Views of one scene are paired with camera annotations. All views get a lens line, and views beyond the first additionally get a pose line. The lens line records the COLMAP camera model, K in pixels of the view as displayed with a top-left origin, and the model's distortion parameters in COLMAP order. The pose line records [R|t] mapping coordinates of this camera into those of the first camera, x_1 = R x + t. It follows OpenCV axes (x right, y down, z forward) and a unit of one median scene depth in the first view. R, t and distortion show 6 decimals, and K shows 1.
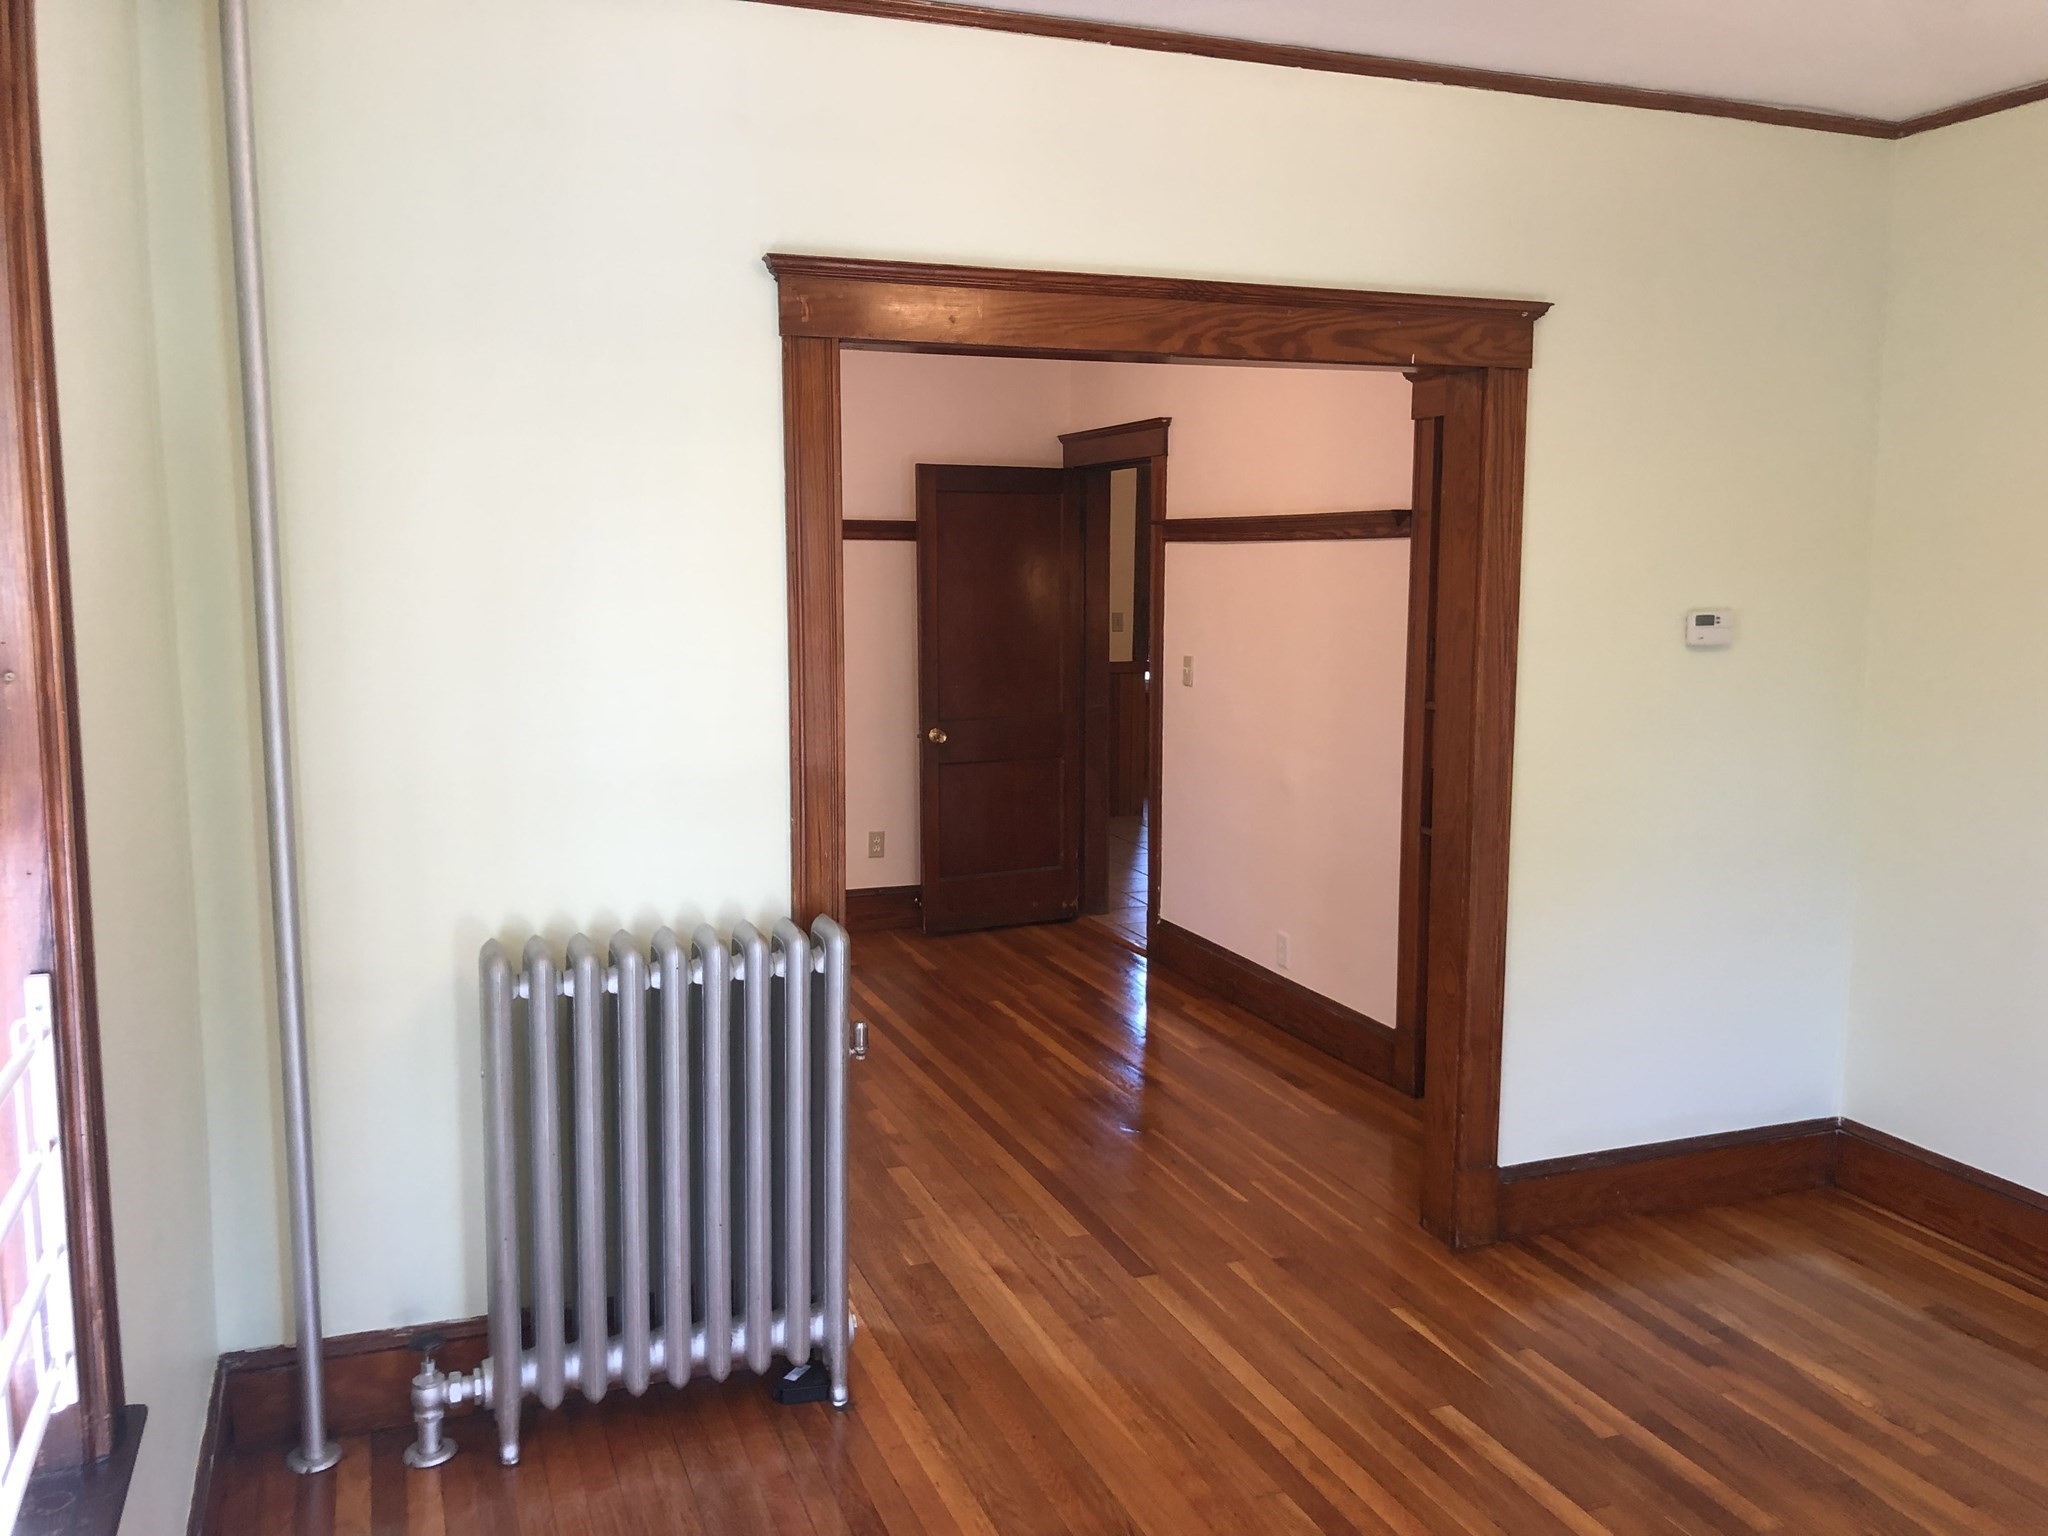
lens RADIAL K [[1671.9, 0, 1024.0], [0, 1671.9, 768.0], [0, 0, 1]] dist [0.002720, 0.015532]
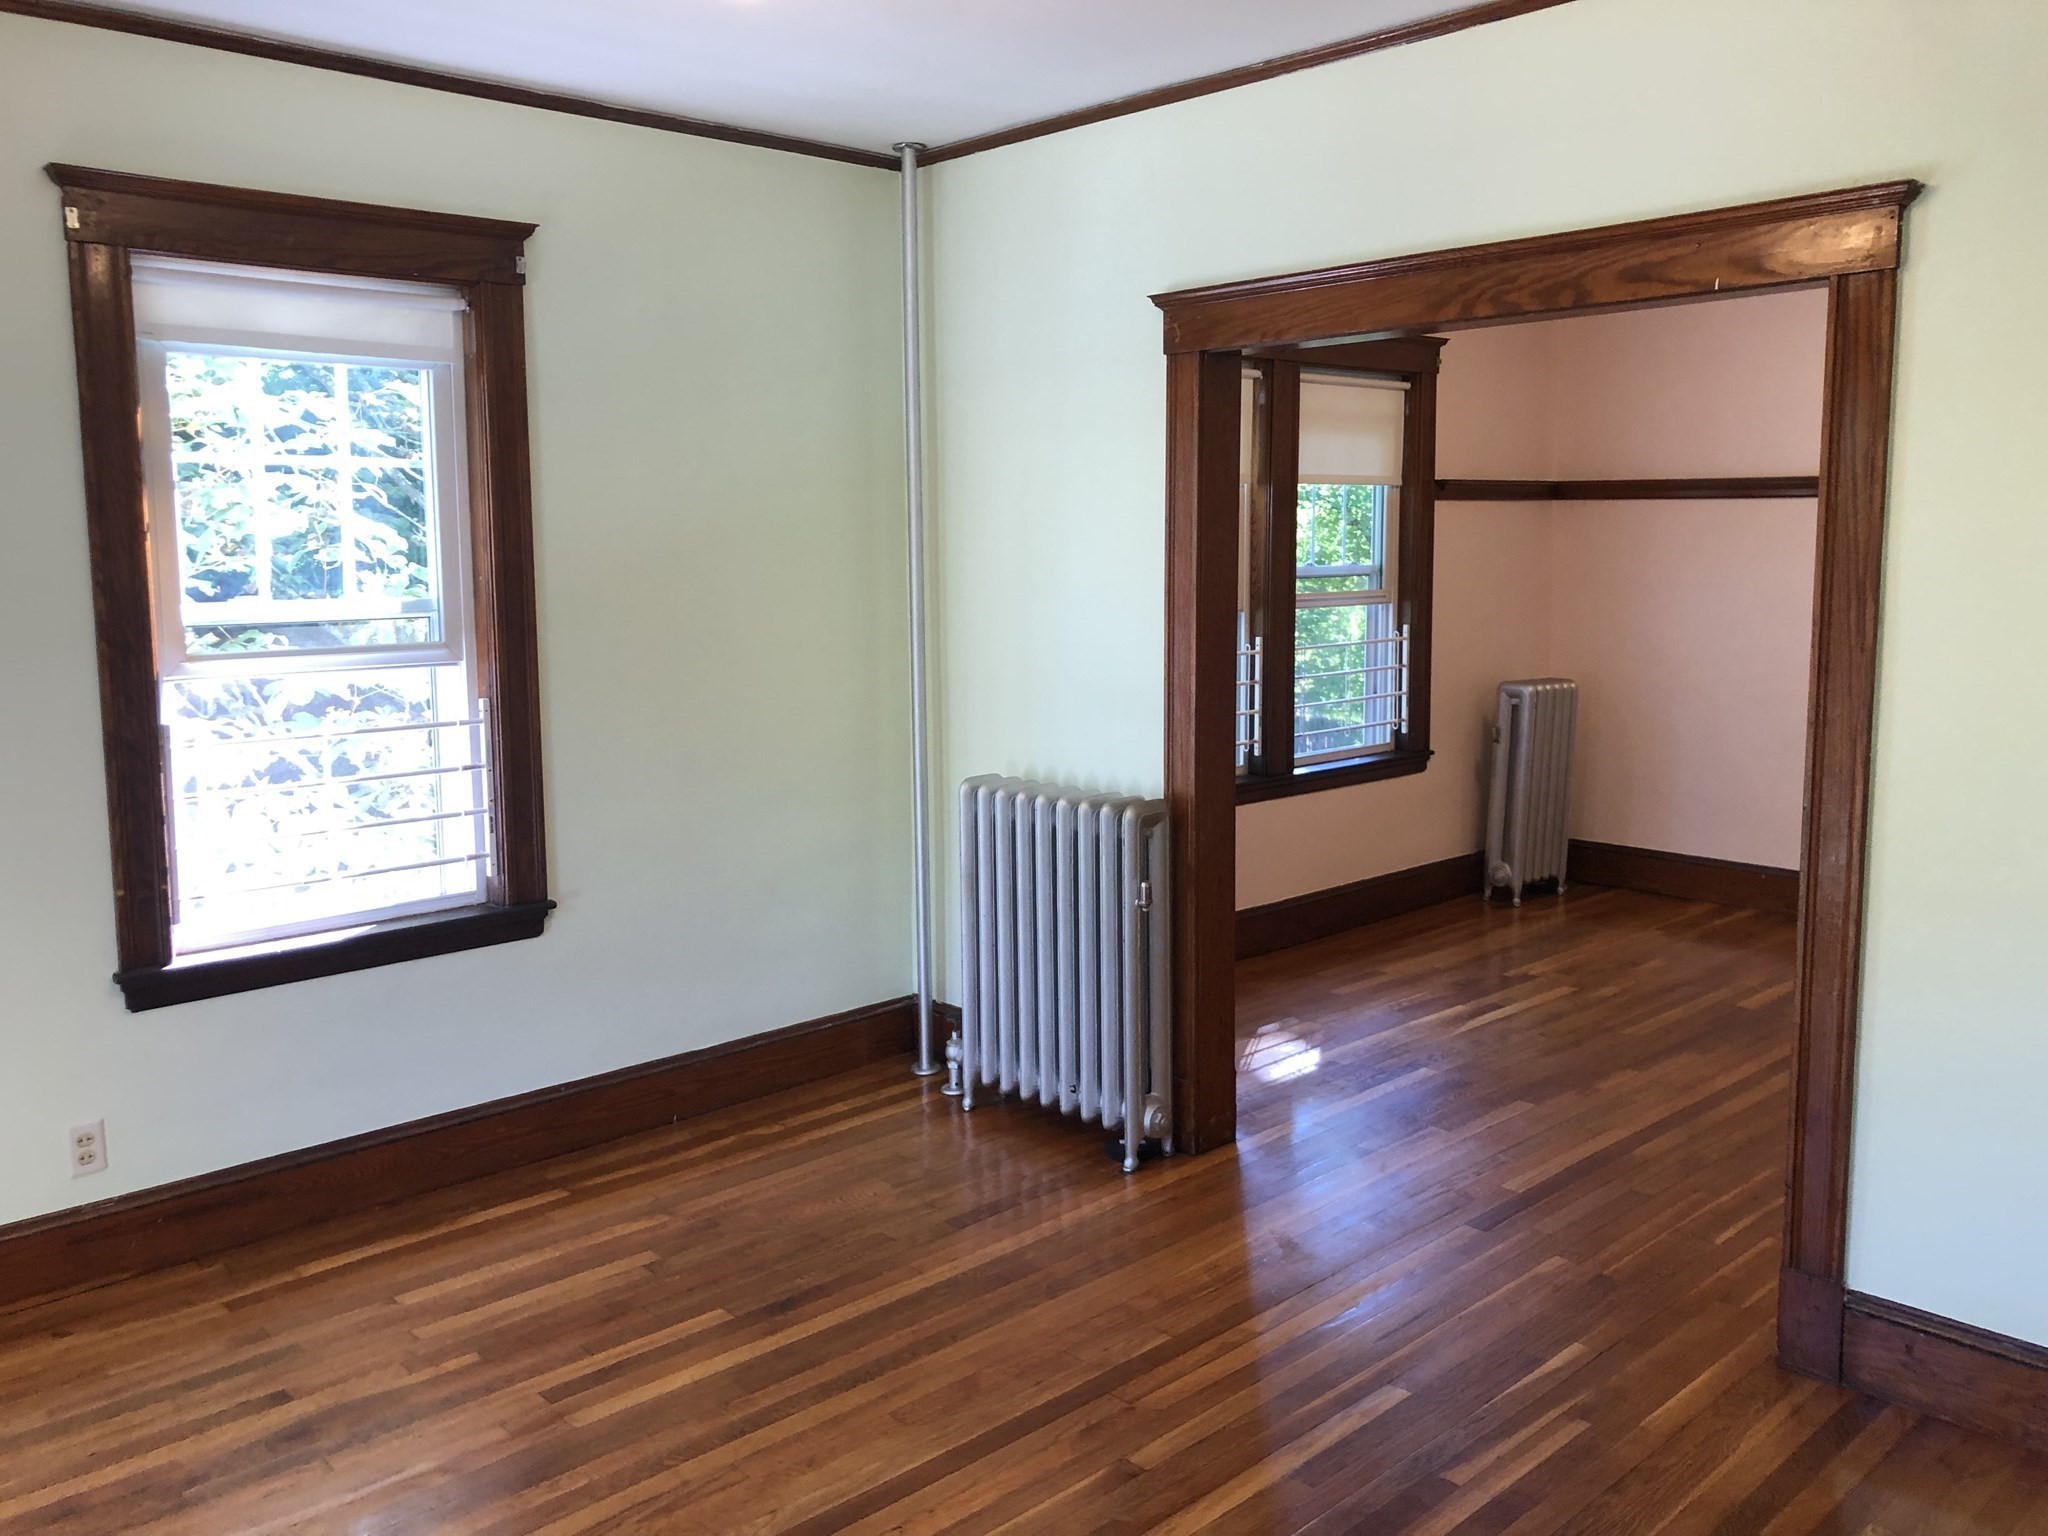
lens RADIAL K [[1671.9, 0, 1024.0], [0, 1671.9, 768.0], [0, 0, 1]] dist [0.002720, 0.015532]
pose [[0.386302, 0.126378, -0.913674, 0.936243], [-0.107013, 0.990020, 0.091693, -0.040374], [0.916144, 0.062354, 0.395971, 0.358118]]
